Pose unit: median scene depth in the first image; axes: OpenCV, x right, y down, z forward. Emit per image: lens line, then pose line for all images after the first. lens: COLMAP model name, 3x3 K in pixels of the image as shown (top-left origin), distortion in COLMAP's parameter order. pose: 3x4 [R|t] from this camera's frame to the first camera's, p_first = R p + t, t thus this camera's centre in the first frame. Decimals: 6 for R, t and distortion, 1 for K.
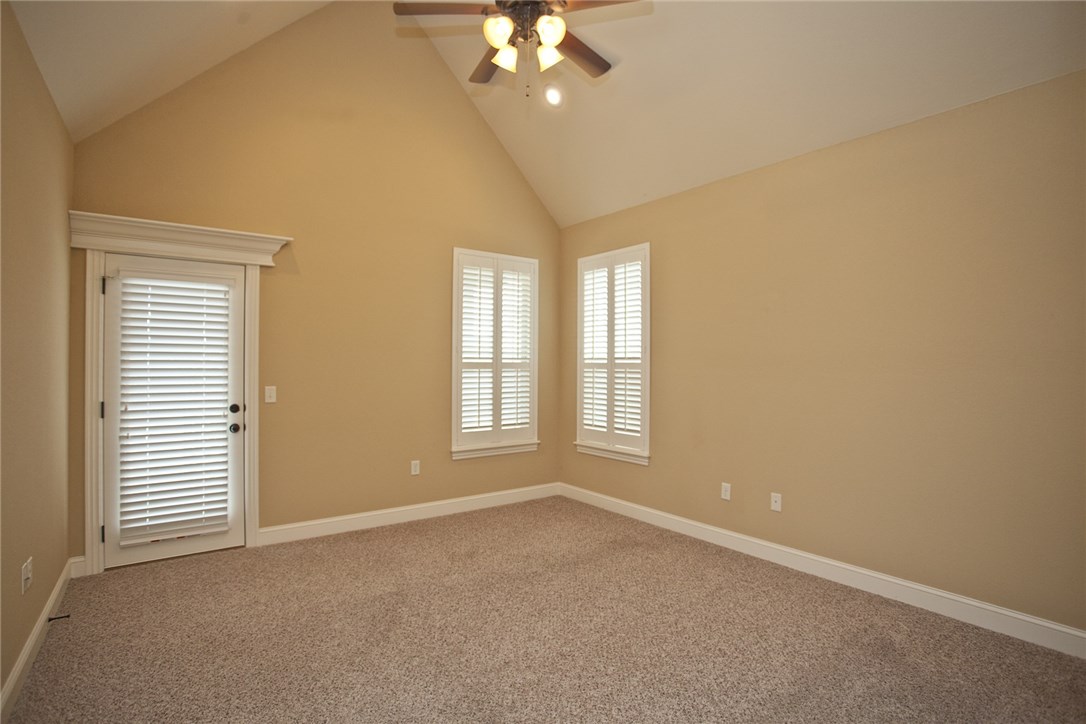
lens RADIAL K [[544.4, 0, 551.4], [0, 544.4, 365.7], [0, 0, 1]] dist [-0.058987, 0.023033]
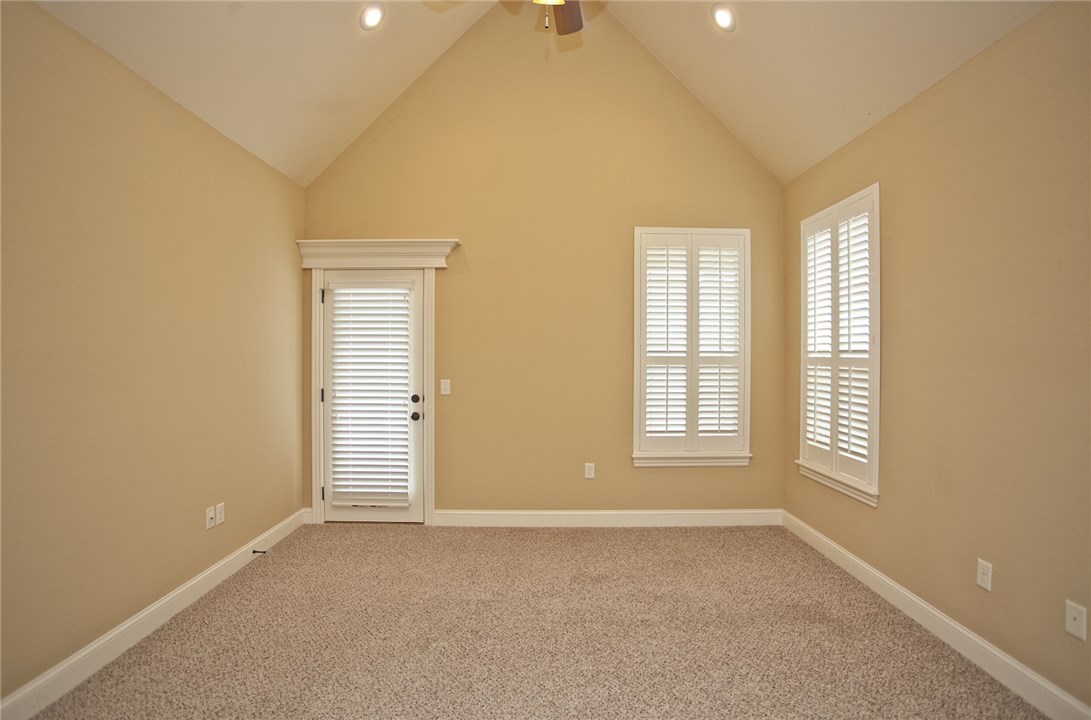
lens RADIAL K [[546.9, 0, 541.7], [0, 546.9, 358.7], [0, 0, 1]] dist [-0.058987, 0.023033]
pose [[0.797348, 0.002645, -0.603514, 0.293353], [-0.002246, 0.999996, 0.001415, -0.005028], [0.603516, 0.000227, 0.797351, 0.243439]]
